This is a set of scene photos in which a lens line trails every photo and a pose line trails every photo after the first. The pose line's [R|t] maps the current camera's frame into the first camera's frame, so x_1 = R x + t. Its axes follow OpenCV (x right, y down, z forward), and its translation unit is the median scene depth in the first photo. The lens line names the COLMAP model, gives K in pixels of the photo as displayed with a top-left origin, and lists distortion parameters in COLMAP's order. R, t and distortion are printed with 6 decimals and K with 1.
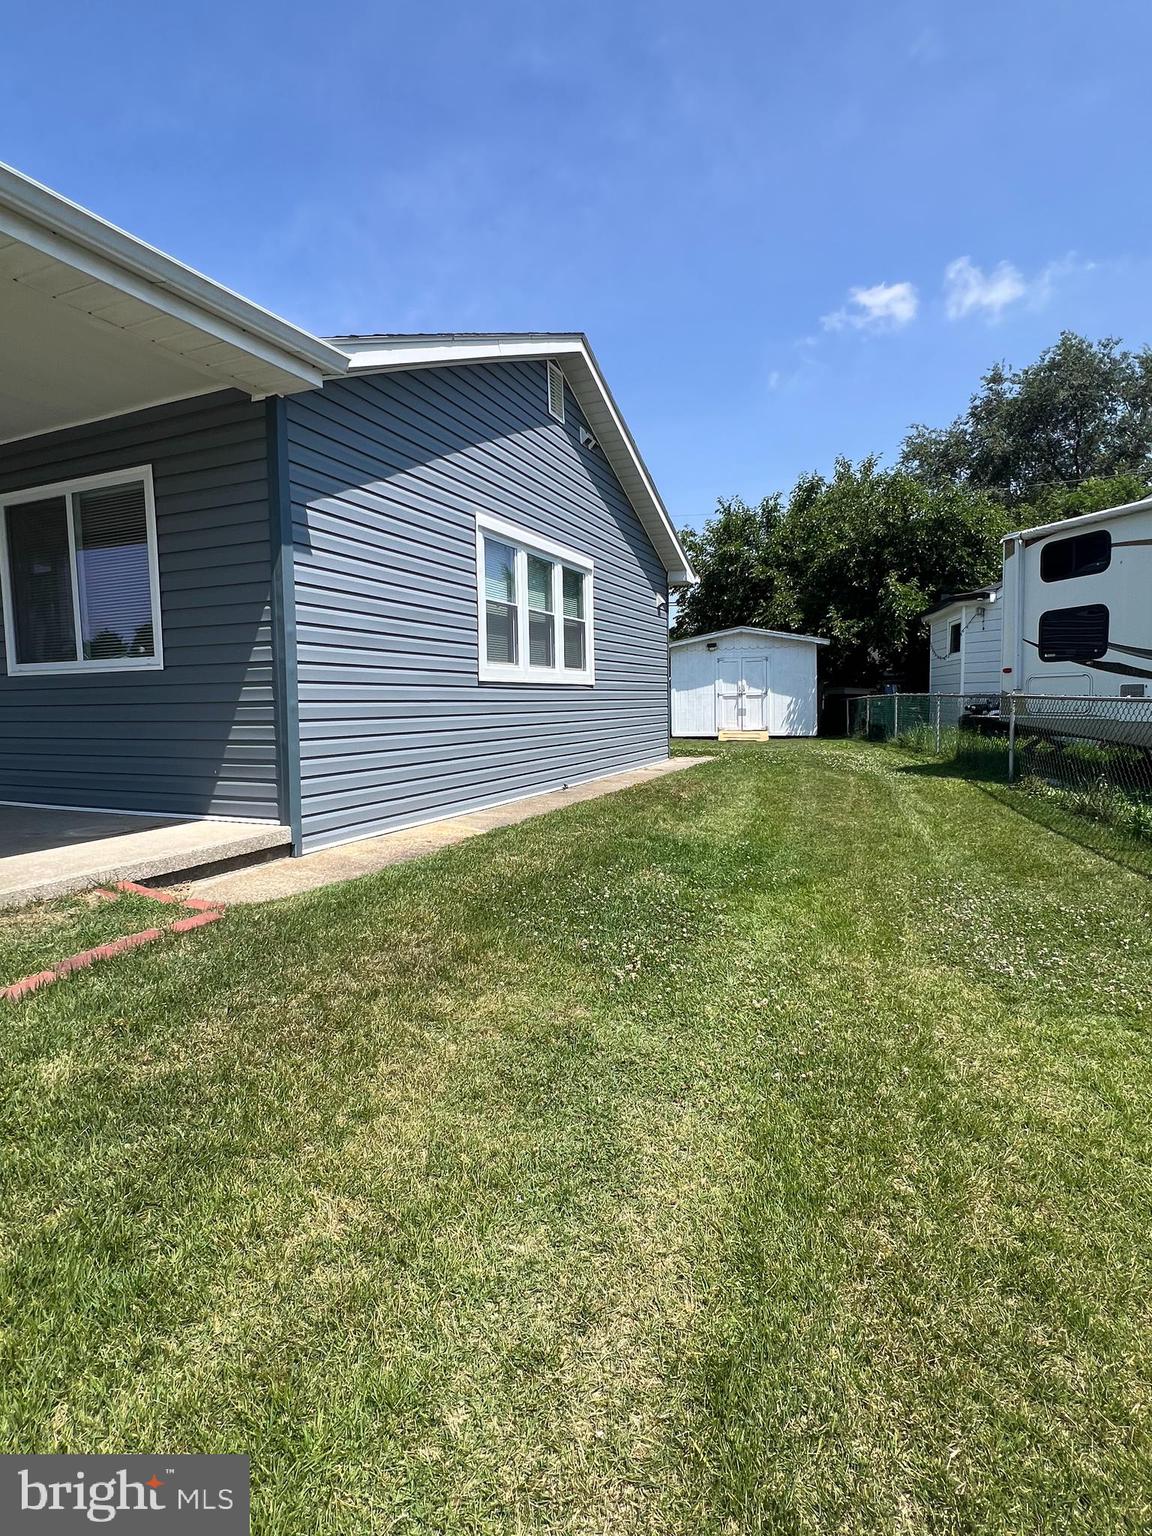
lens RADIAL K [[761.6, 0, 576.3], [0, 761.6, 761.8], [0, 0, 1]] dist [-0.005480, -0.001436]
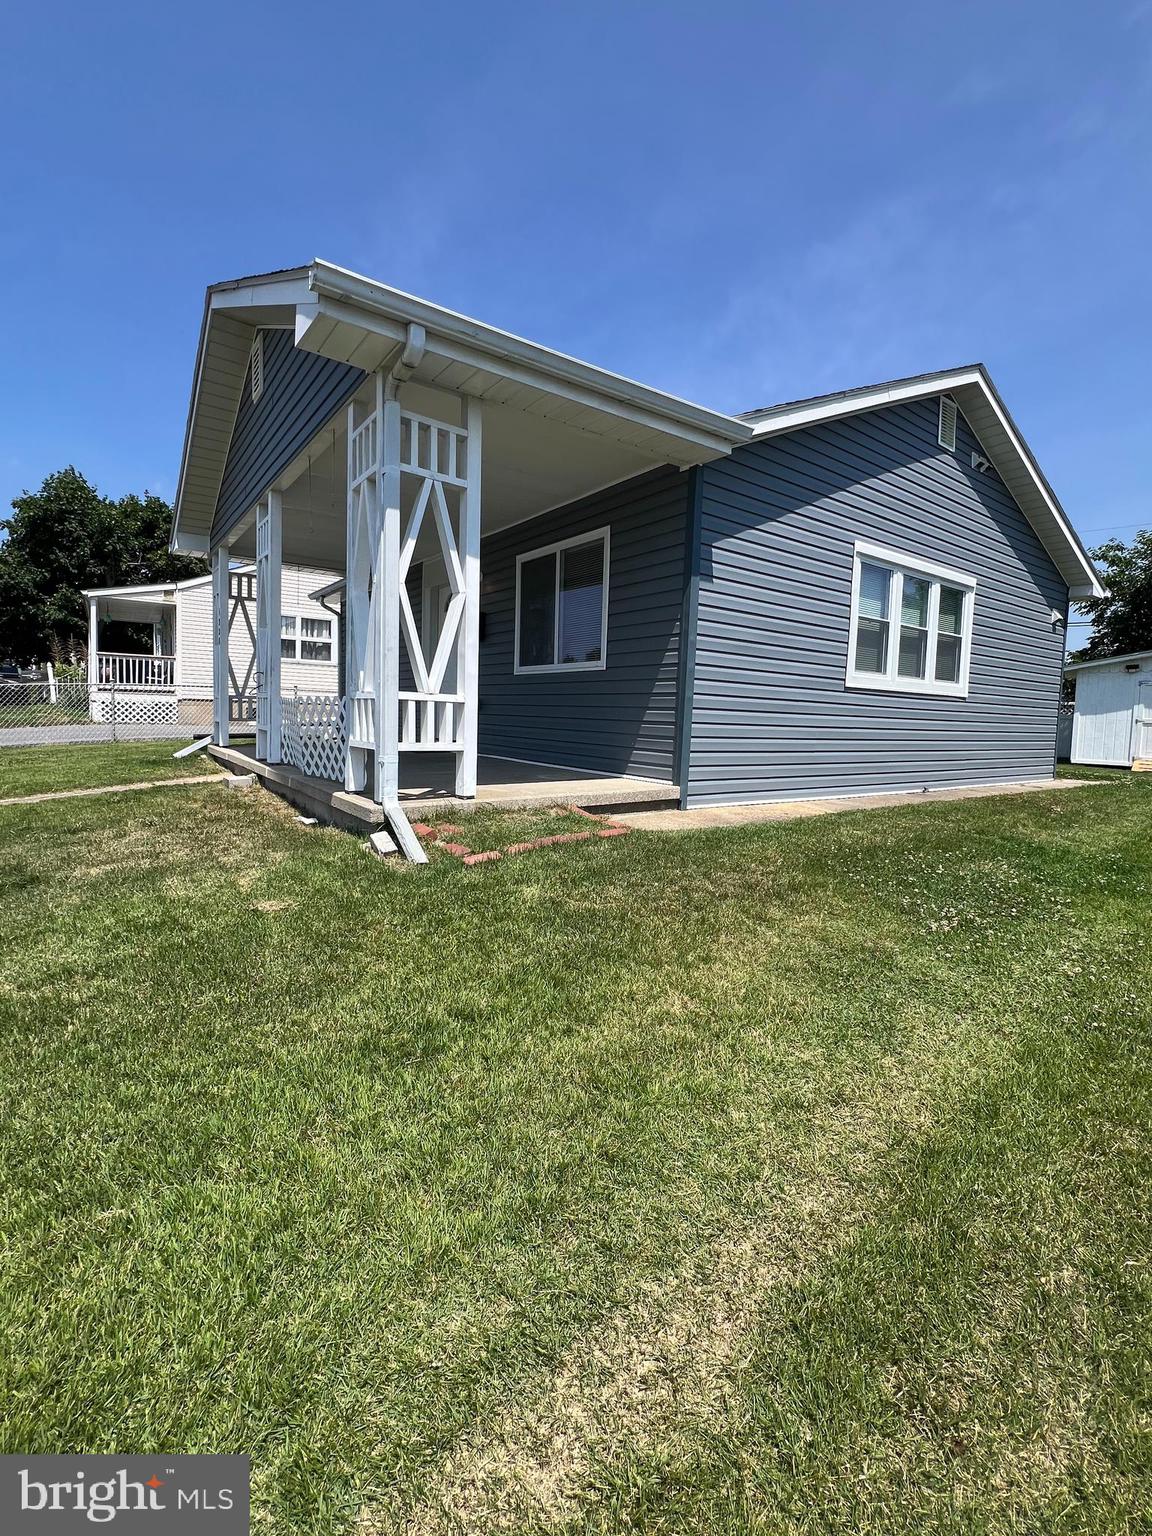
lens RADIAL K [[674.0, 0, 578.4], [0, 674.0, 768.4], [0, 0, 1]] dist [-0.008385, 0.000069]
pose [[0.863116, 0.080172, -0.498602, 0.054682], [-0.083811, 0.996367, 0.015125, 0.047264], [0.498003, 0.028734, 0.866699, -0.109099]]
